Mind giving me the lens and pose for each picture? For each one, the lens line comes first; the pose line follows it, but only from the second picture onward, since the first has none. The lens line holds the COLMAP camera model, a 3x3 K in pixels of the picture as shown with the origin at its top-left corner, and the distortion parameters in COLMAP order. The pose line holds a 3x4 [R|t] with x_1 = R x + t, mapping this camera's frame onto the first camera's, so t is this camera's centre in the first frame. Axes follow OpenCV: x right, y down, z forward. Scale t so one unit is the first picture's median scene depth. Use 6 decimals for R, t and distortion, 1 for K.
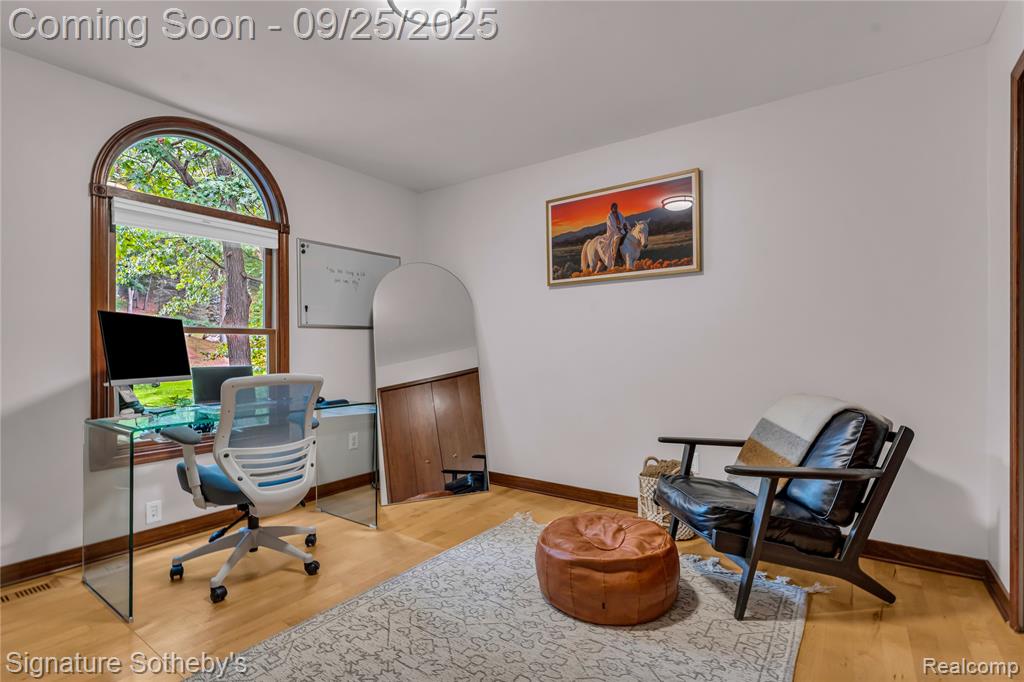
lens RADIAL K [[483.3, 0, 511.0], [0, 483.3, 344.3], [0, 0, 1]] dist [-0.003625, -0.000642]
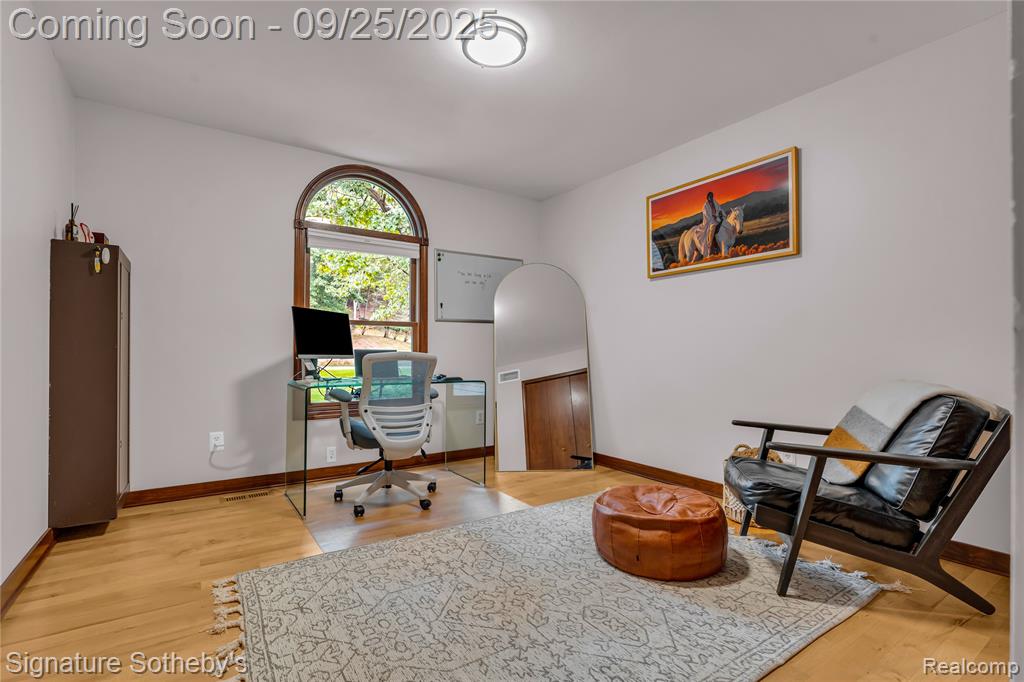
lens RADIAL K [[483.3, 0, 511.0], [0, 483.3, 344.3], [0, 0, 1]] dist [-0.003625, -0.000642]
pose [[0.934719, 0.000176, -0.355387, 0.258025], [-0.003431, 0.999958, -0.008529, 0.049442], [0.355370, 0.009192, 0.934680, -0.121420]]
